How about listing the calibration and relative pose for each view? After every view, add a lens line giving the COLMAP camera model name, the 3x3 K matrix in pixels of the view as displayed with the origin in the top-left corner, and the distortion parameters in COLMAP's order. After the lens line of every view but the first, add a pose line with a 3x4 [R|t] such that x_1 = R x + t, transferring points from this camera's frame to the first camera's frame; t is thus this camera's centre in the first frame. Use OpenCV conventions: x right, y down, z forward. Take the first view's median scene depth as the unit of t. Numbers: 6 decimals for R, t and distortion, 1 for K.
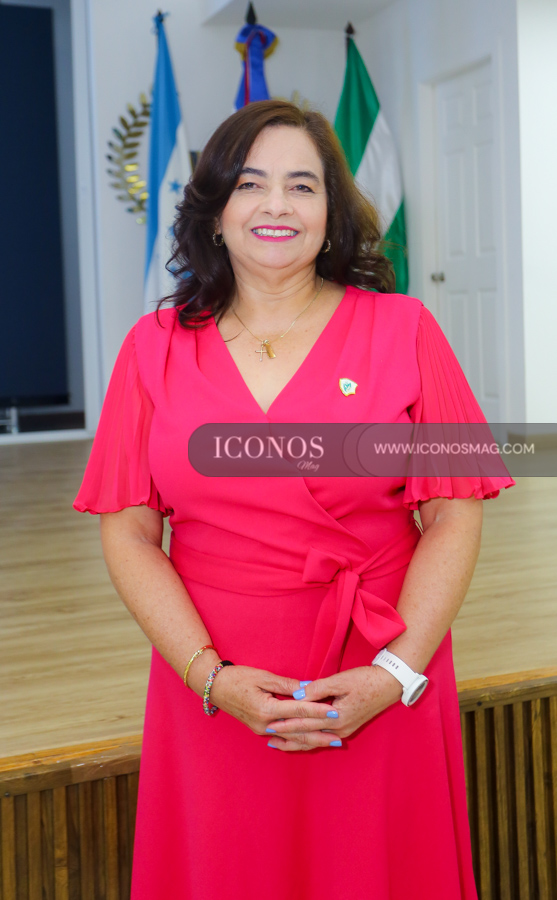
lens RADIAL K [[1211.3, 0, 277.8], [0, 1211.3, 449.2], [0, 0, 1]] dist [-0.067622, 0.000000]
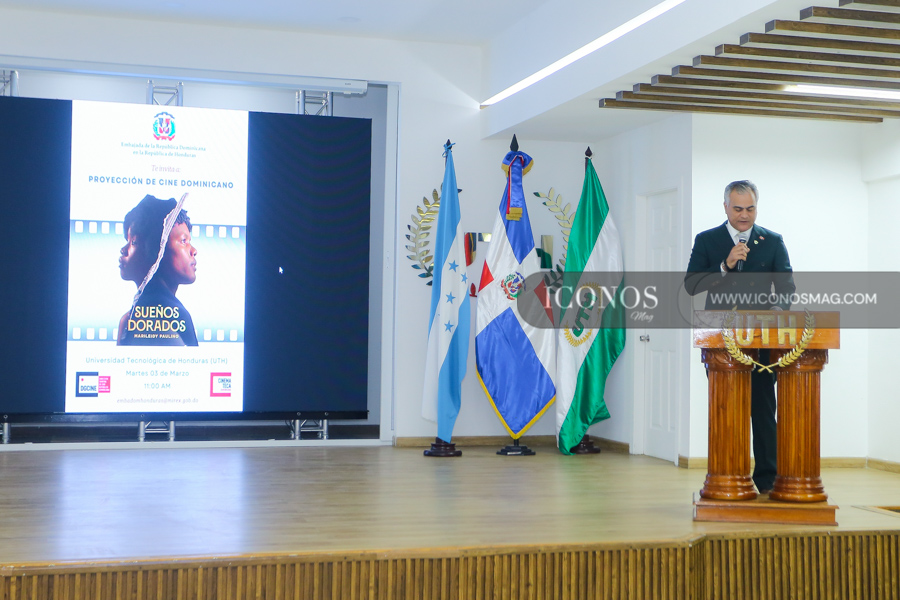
lens RADIAL K [[1079.7, 0, 449.0], [0, 1079.7, 300.0], [0, 0, 1]] dist [-0.010411, 0.000000]
pose [[0.994748, 0.038254, -0.094933, 0.027920], [-0.052230, 0.987395, -0.149408, 0.007012], [0.088021, 0.153582, 0.984208, -0.207110]]
